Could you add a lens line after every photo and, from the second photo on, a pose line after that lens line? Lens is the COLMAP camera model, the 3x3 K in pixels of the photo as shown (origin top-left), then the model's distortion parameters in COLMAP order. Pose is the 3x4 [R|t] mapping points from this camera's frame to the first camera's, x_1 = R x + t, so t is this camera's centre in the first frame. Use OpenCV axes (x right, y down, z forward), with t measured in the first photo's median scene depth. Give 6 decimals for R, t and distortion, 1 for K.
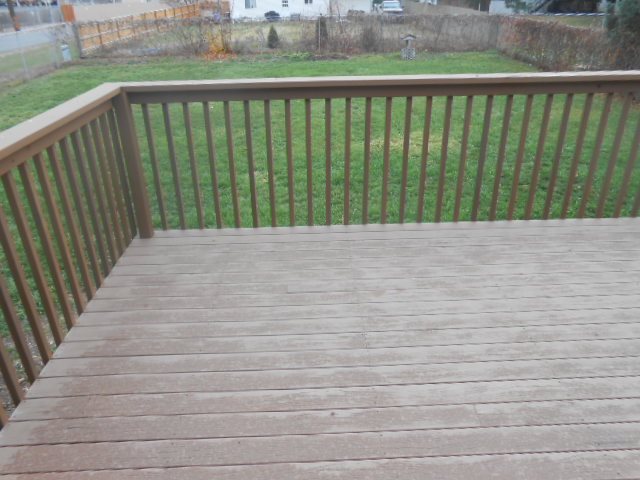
lens RADIAL K [[496.1, 0, 320.7], [0, 496.1, 239.4], [0, 0, 1]] dist [-0.004251, 0.000852]
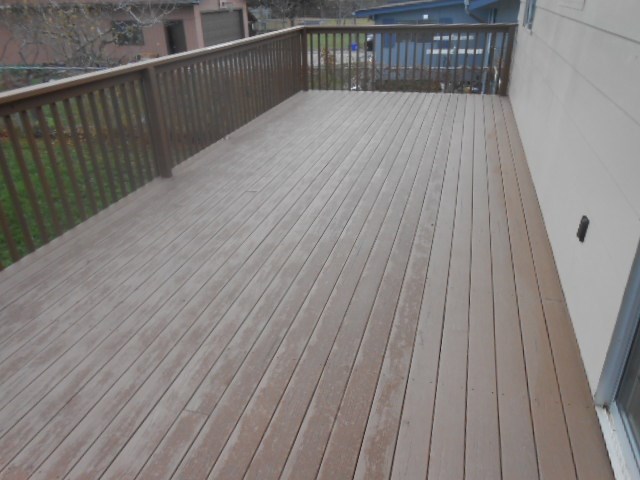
lens RADIAL K [[496.1, 0, 320.2], [0, 496.1, 240.2], [0, 0, 1]] dist [-0.004251, 0.000852]
pose [[0.309291, -0.426270, 0.850078, -0.291780], [0.462070, 0.848656, 0.257438, -0.084299], [-0.831162, 0.313173, 0.459448, 0.183555]]
